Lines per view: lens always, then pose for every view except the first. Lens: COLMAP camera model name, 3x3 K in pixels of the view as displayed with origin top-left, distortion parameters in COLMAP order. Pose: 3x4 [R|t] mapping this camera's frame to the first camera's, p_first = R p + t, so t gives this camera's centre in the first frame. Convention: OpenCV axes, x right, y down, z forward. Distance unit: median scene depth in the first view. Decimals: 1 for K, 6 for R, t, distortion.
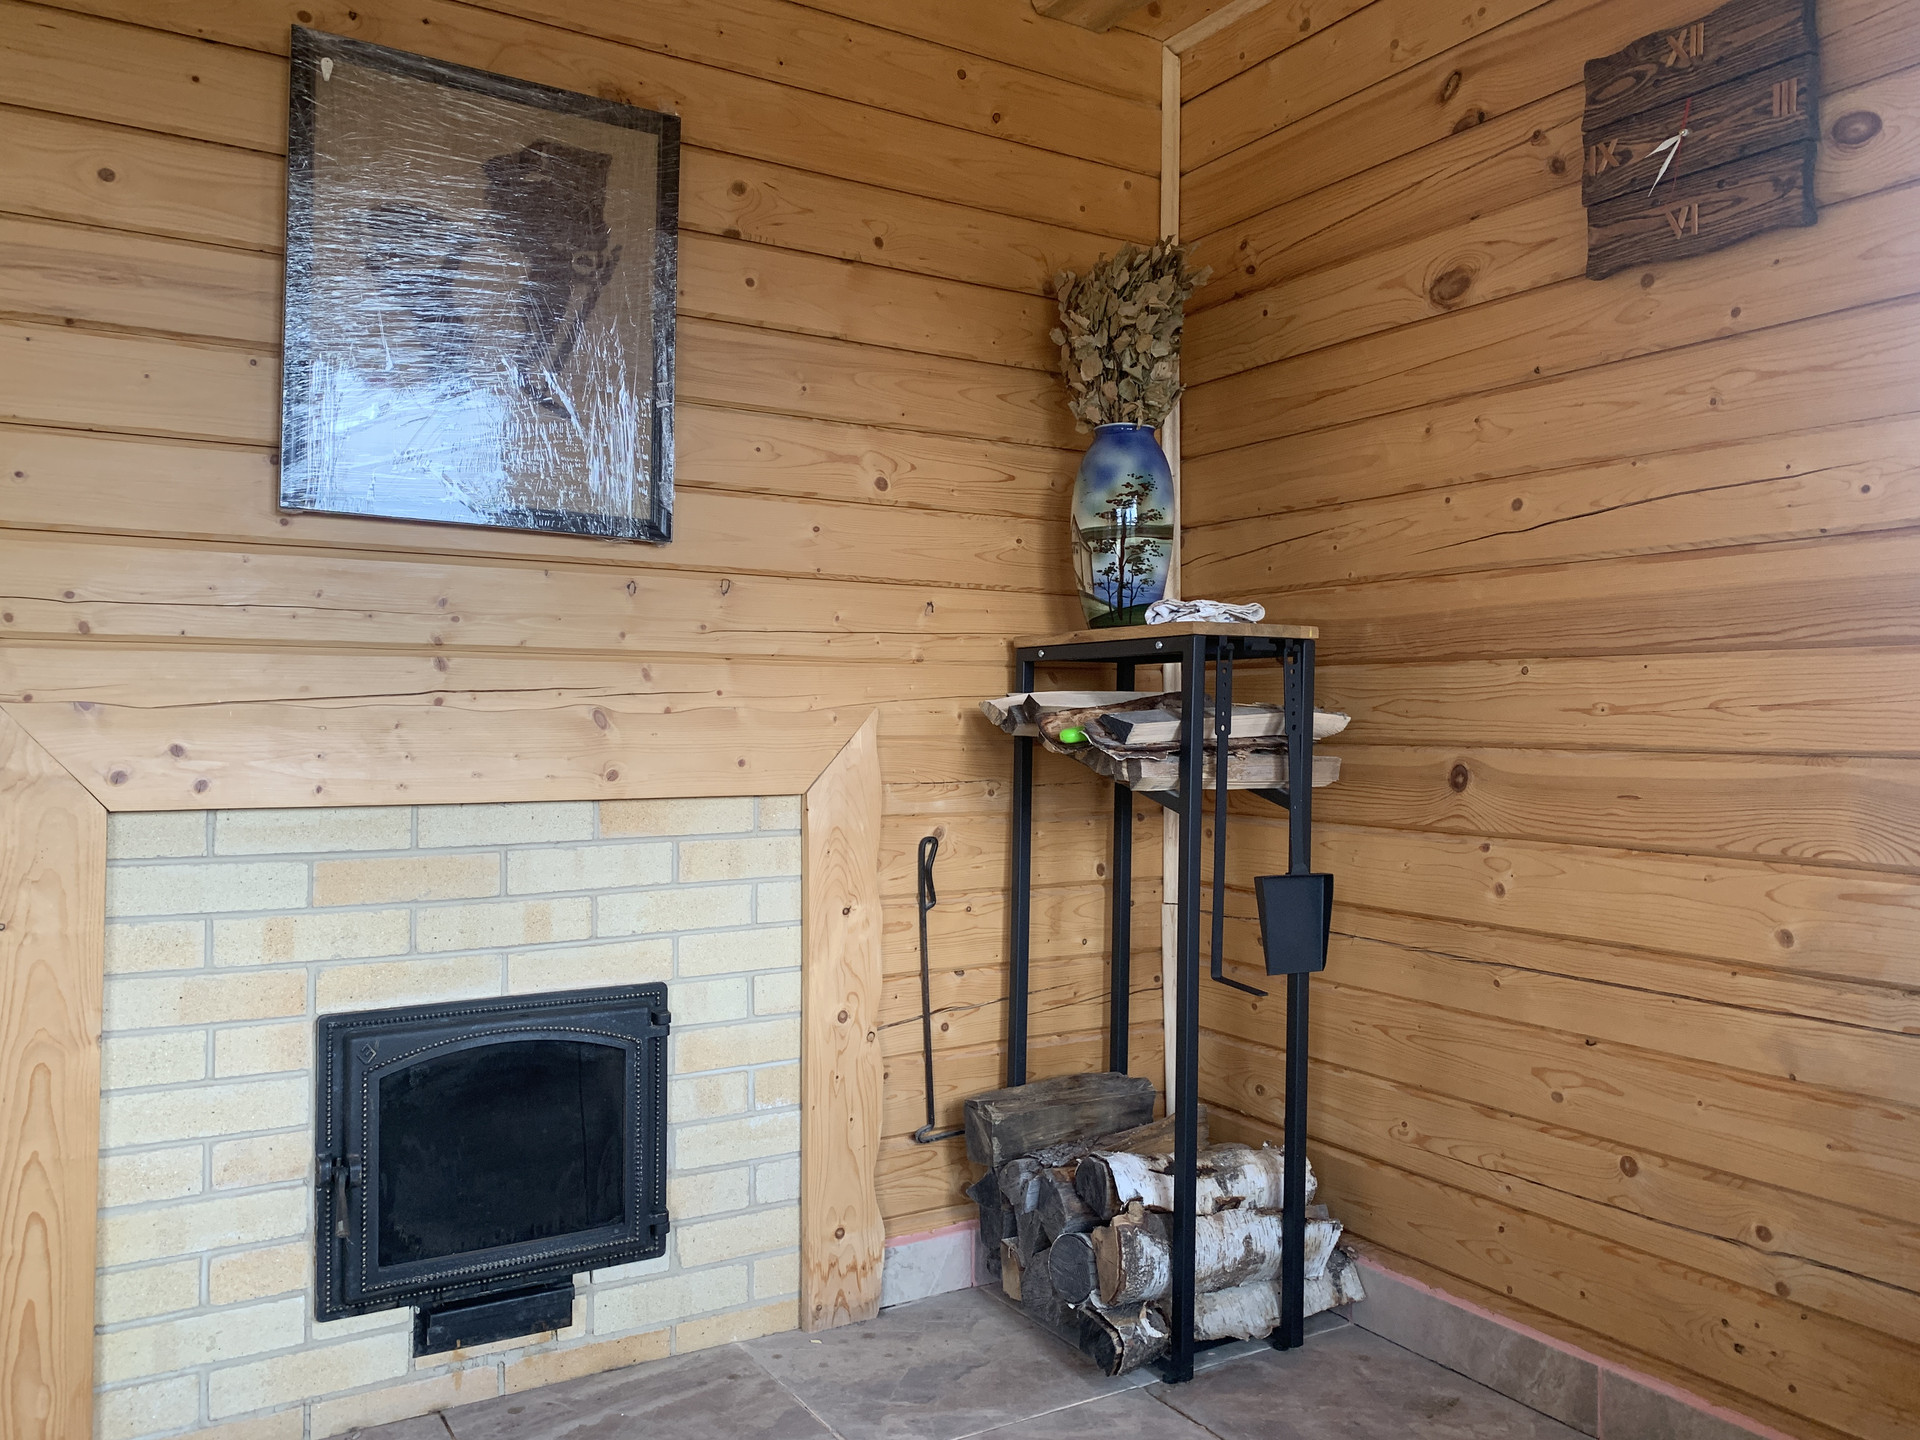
lens RADIAL K [[1476.6, 0, 959.1], [0, 1476.6, 709.1], [0, 0, 1]] dist [0.022850, -0.013168]
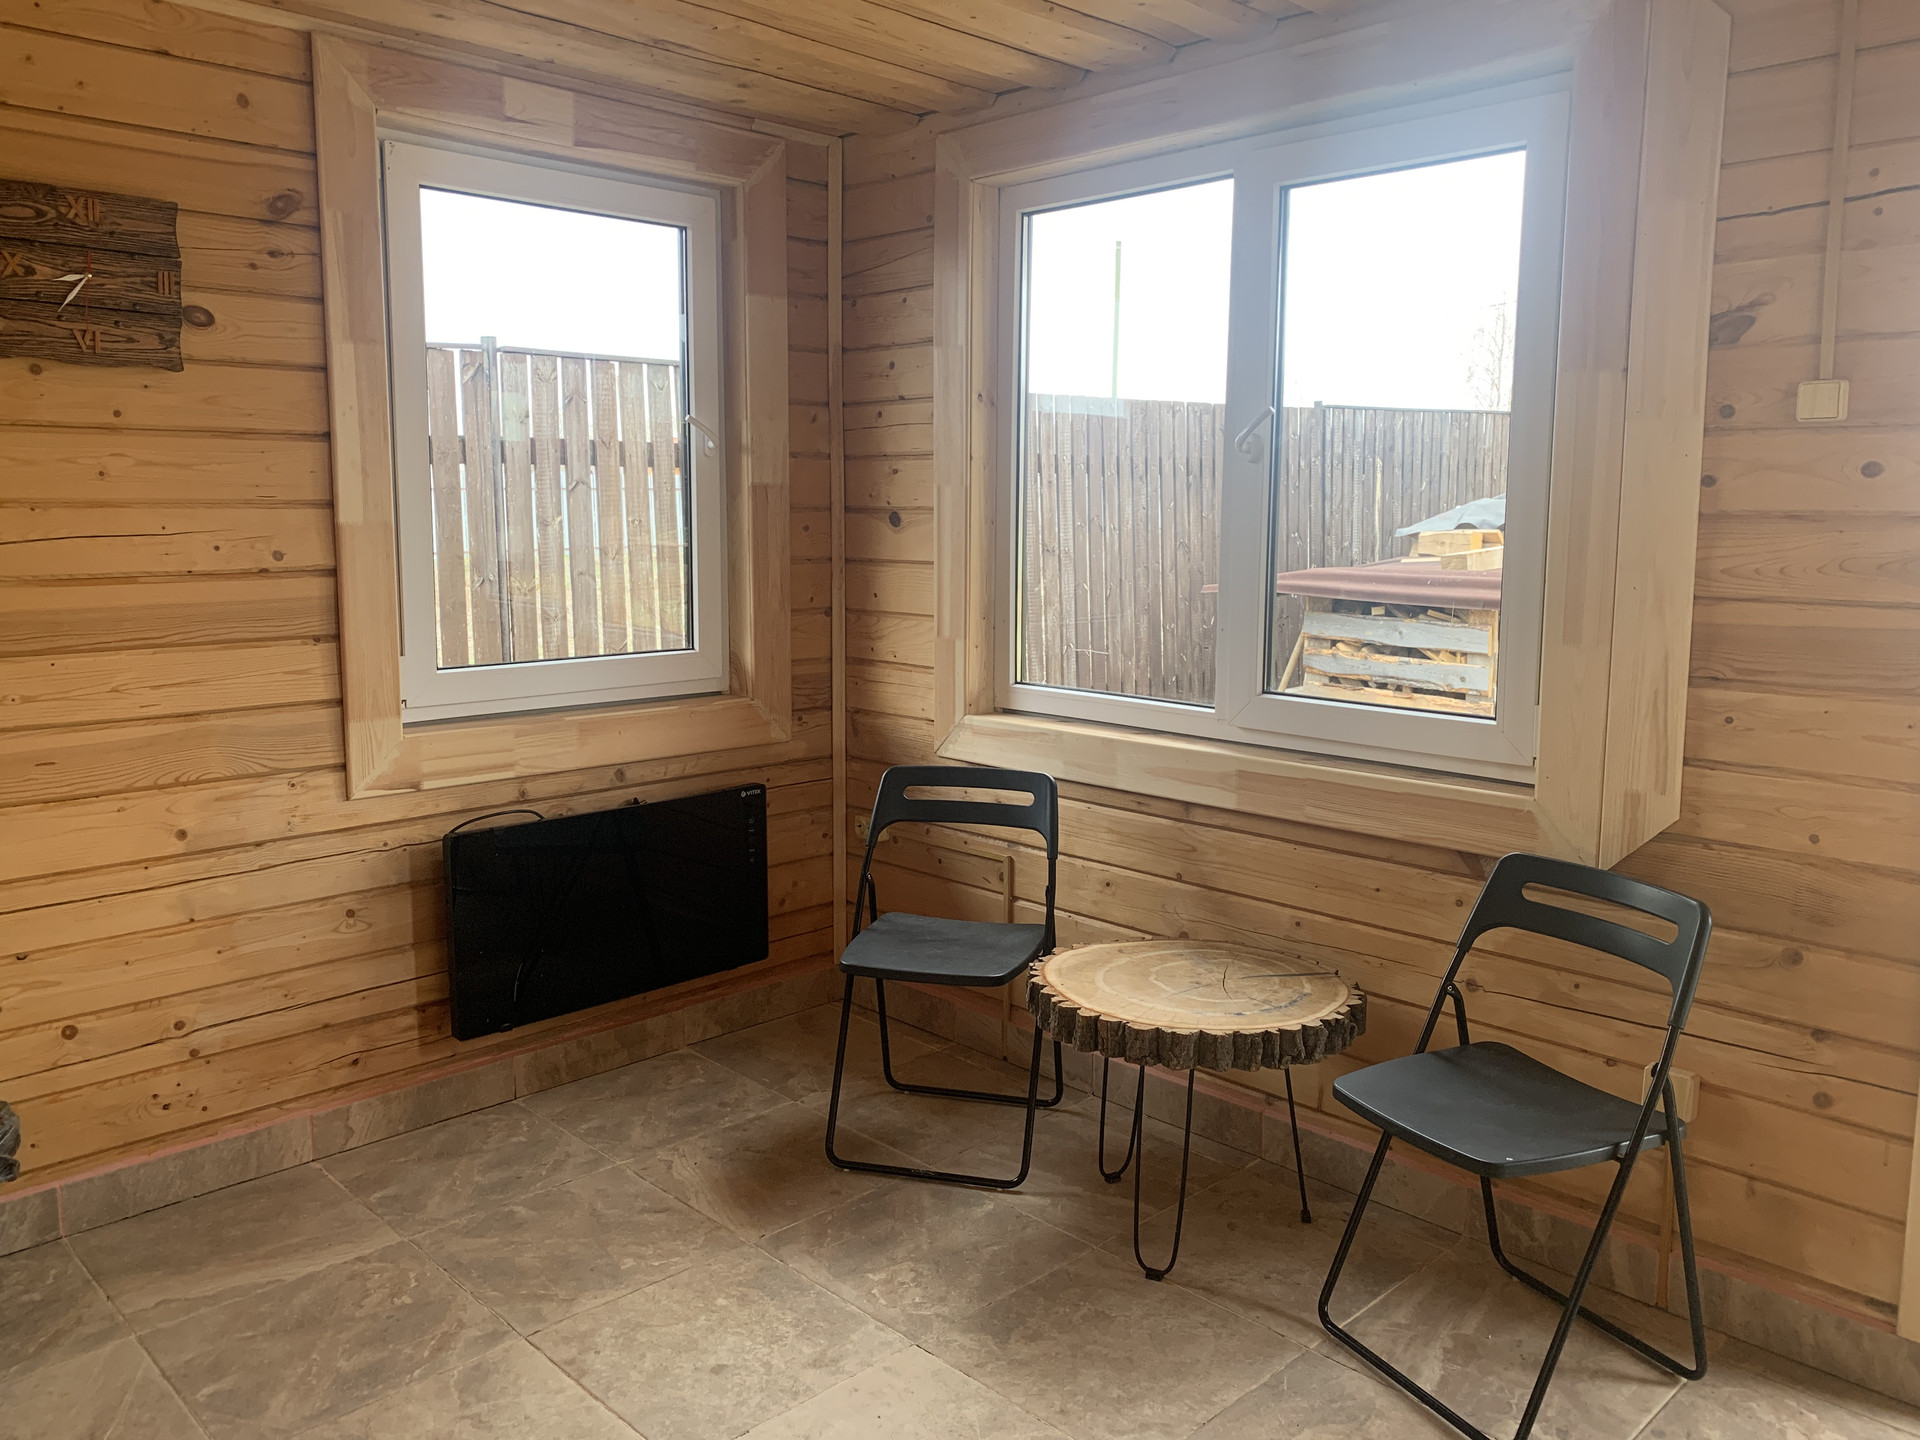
lens RADIAL K [[1476.6, 0, 959.0], [0, 1476.6, 719.0], [0, 0, 1]] dist [0.022850, -0.013168]
pose [[-0.222759, -0.149238, 0.963383, -1.075477], [-0.007002, 0.988433, 0.151500, -0.200852], [-0.974848, 0.027003, -0.221227, 0.542204]]
